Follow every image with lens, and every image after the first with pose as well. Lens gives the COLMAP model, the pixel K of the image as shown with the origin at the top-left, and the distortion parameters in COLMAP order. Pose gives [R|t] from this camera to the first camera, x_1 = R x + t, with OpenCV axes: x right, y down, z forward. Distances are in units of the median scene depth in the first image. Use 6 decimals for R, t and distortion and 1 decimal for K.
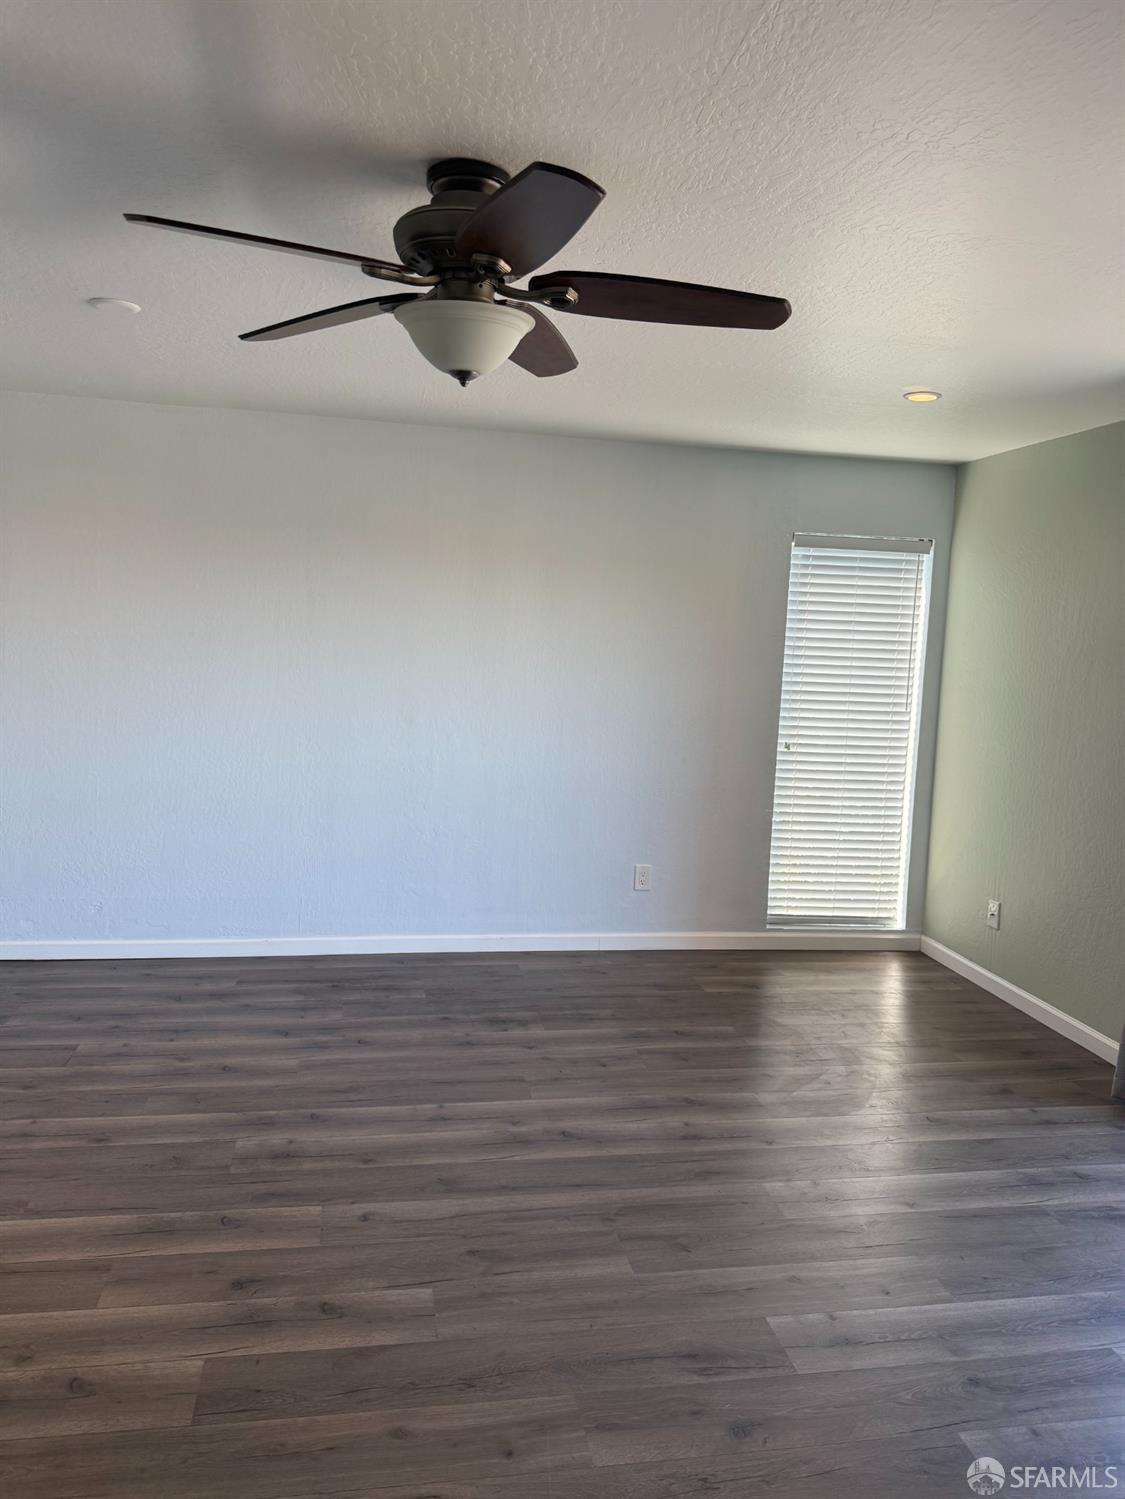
lens RADIAL K [[1069.8, 0, 559.6], [0, 1069.8, 750.7], [0, 0, 1]] dist [0.006912, -0.016198]
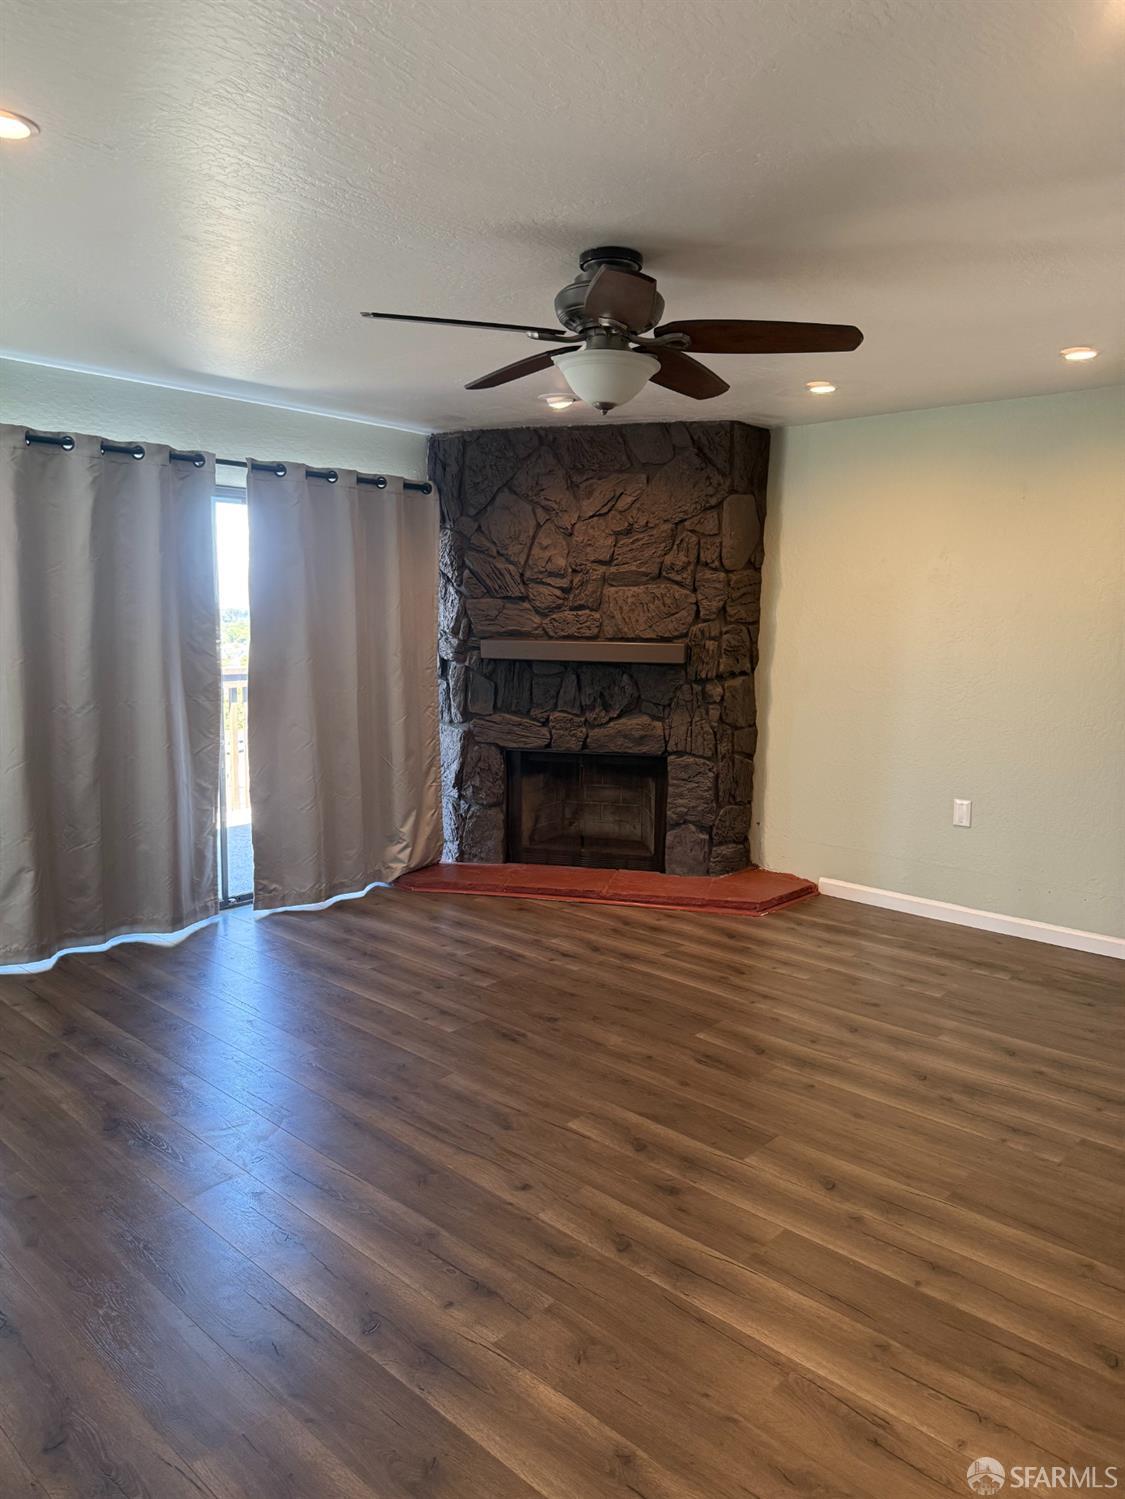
lens RADIAL K [[1069.8, 0, 559.2], [0, 1069.8, 748.3], [0, 0, 1]] dist [0.006912, -0.016198]
pose [[-0.595806, -0.157131, 0.787607, -0.928725], [0.044952, 0.972612, 0.228046, -0.190182], [-0.801869, 0.171275, -0.572425, 1.482885]]
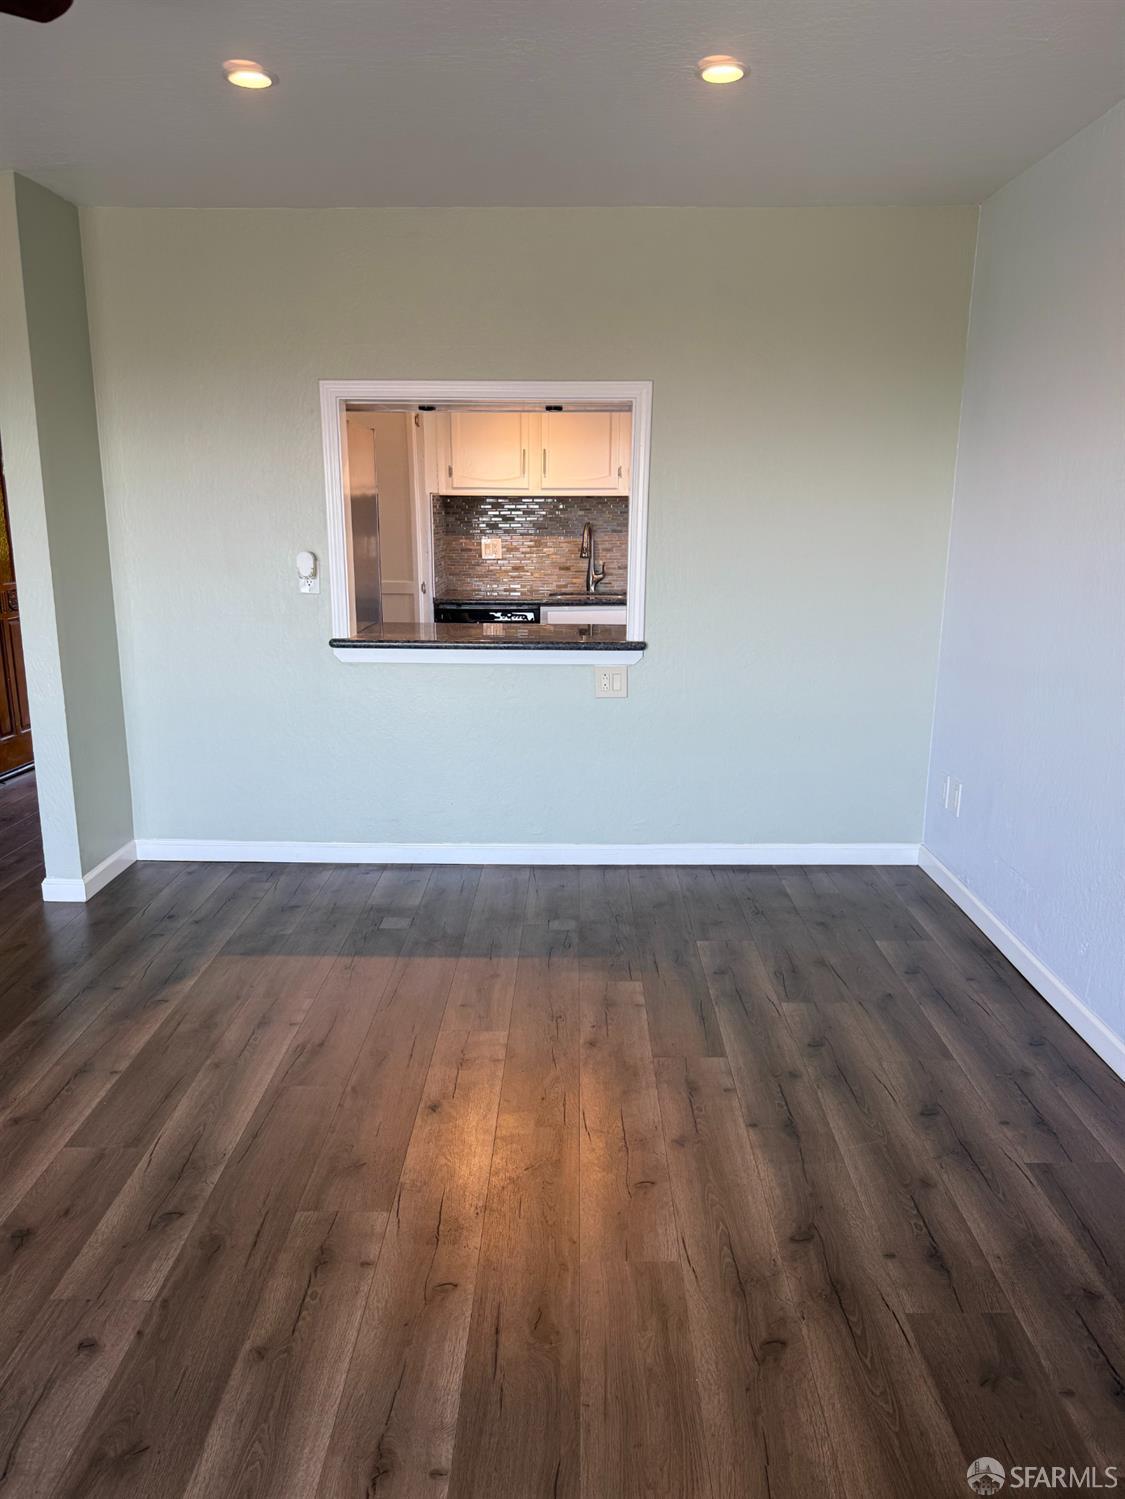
lens RADIAL K [[1069.8, 0, 561.0], [0, 1069.8, 749.8], [0, 0, 1]] dist [0.006912, -0.016198]
pose [[-0.189935, 0.181733, -0.964831, 0.341861], [-0.110335, 0.972543, 0.204906, -0.097904], [0.975577, 0.145373, -0.164668, 1.351937]]
